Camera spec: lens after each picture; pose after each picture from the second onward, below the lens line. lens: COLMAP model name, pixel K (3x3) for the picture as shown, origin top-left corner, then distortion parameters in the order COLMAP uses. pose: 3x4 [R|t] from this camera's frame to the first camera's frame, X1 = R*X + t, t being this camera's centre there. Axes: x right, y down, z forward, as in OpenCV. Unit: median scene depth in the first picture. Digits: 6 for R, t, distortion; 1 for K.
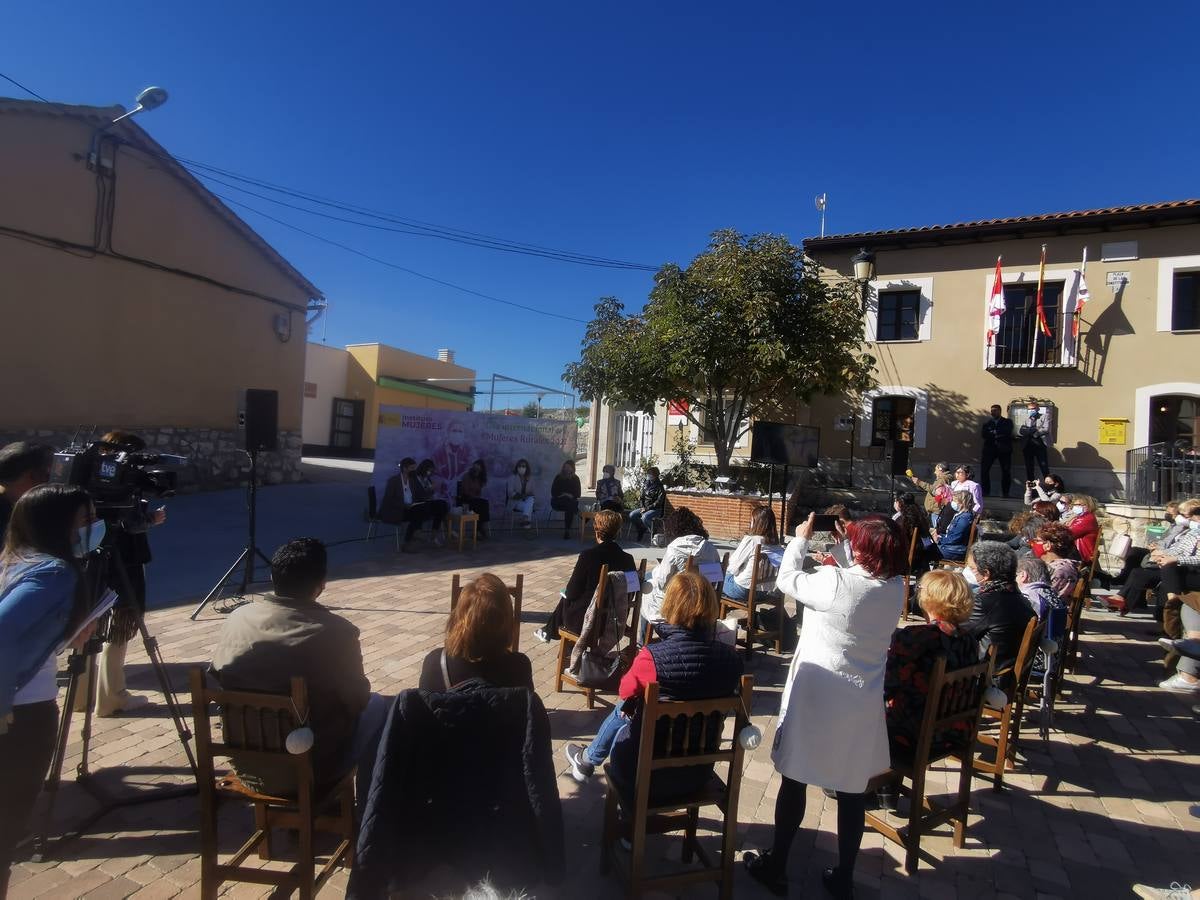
lens RADIAL K [[659.8, 0, 591.6], [0, 659.8, 451.6], [0, 0, 1]] dist [0.001972, 0.001900]
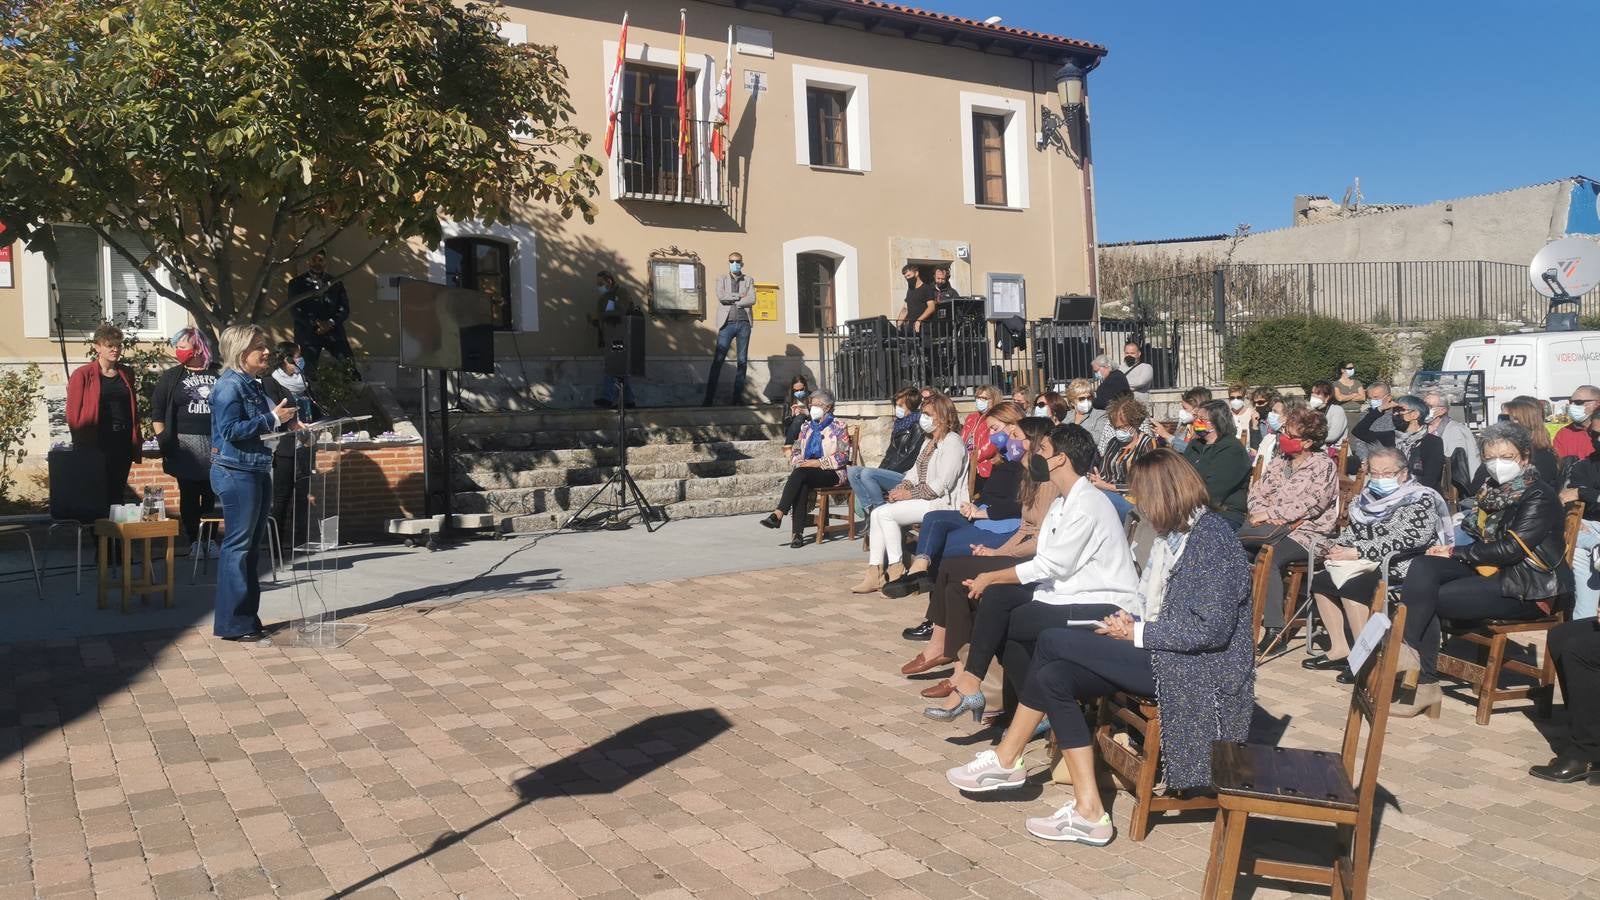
lens RADIAL K [[1226.0, 0, 804.5], [0, 1226.0, 433.5], [0, 0, 1]] dist [0.026054, -0.005240]
pose [[0.504993, -0.093324, 0.858063, -0.343092], [0.033681, 0.995511, 0.088451, -0.004749], [-0.862466, -0.015766, 0.505869, 0.286857]]
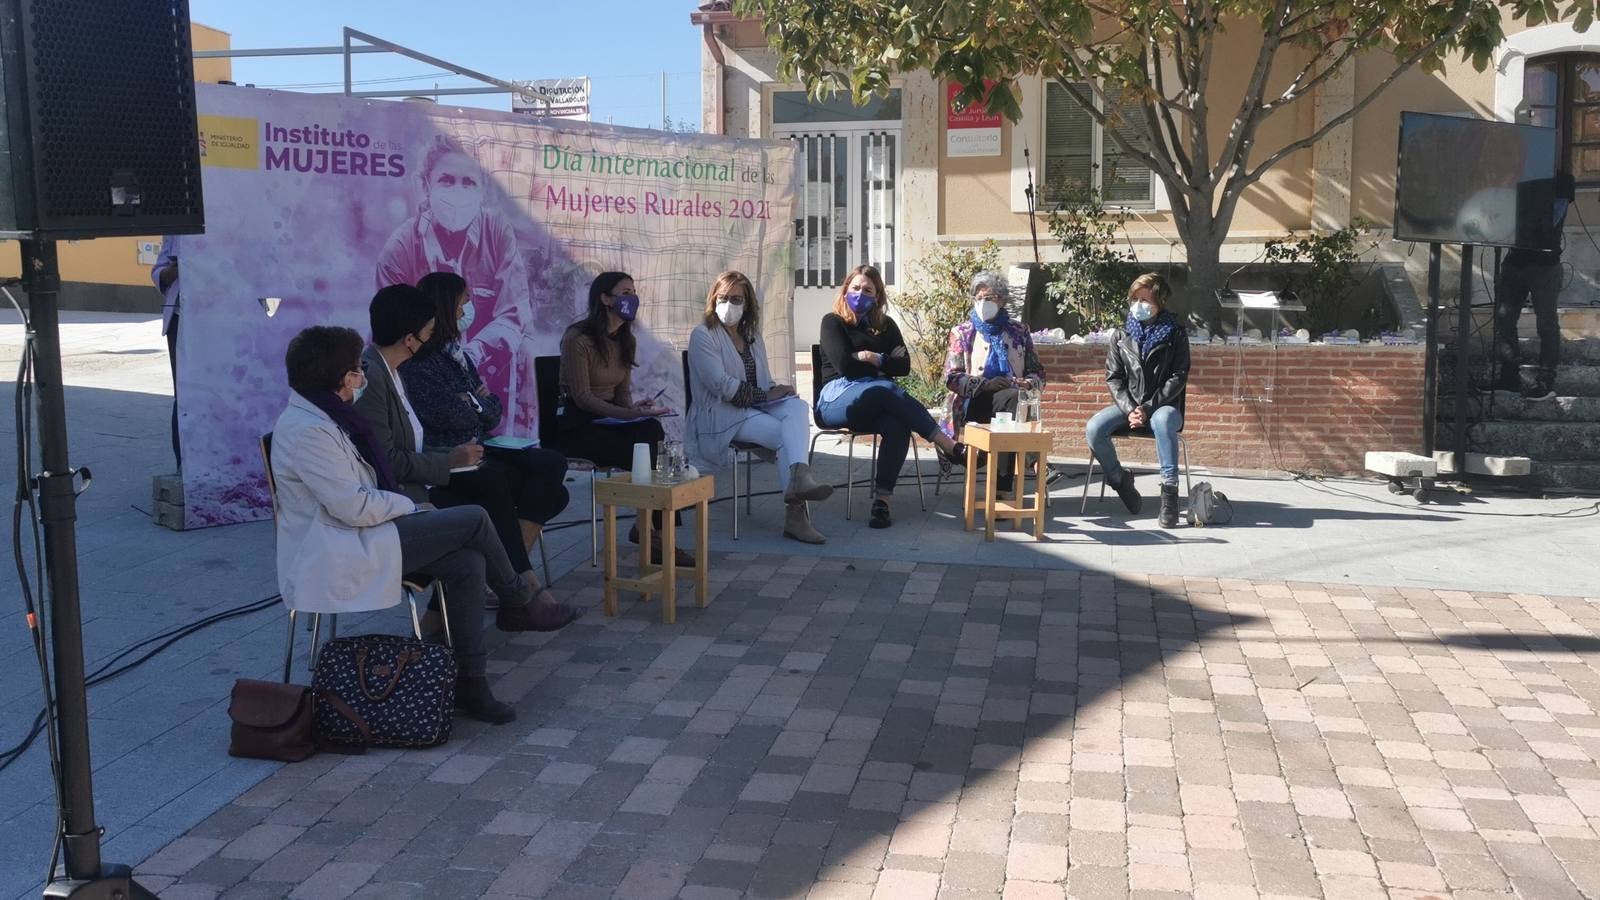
lens RADIAL K [[1474.0, 0, 808.7], [0, 1474.0, 465.2], [0, 0, 1]] dist [0.012942, 0.011403]
pose [[0.963746, -0.084476, 0.253095, -0.217799], [0.048292, 0.988117, 0.145917, 0.004113], [-0.262414, -0.128405, 0.956374, 0.325216]]
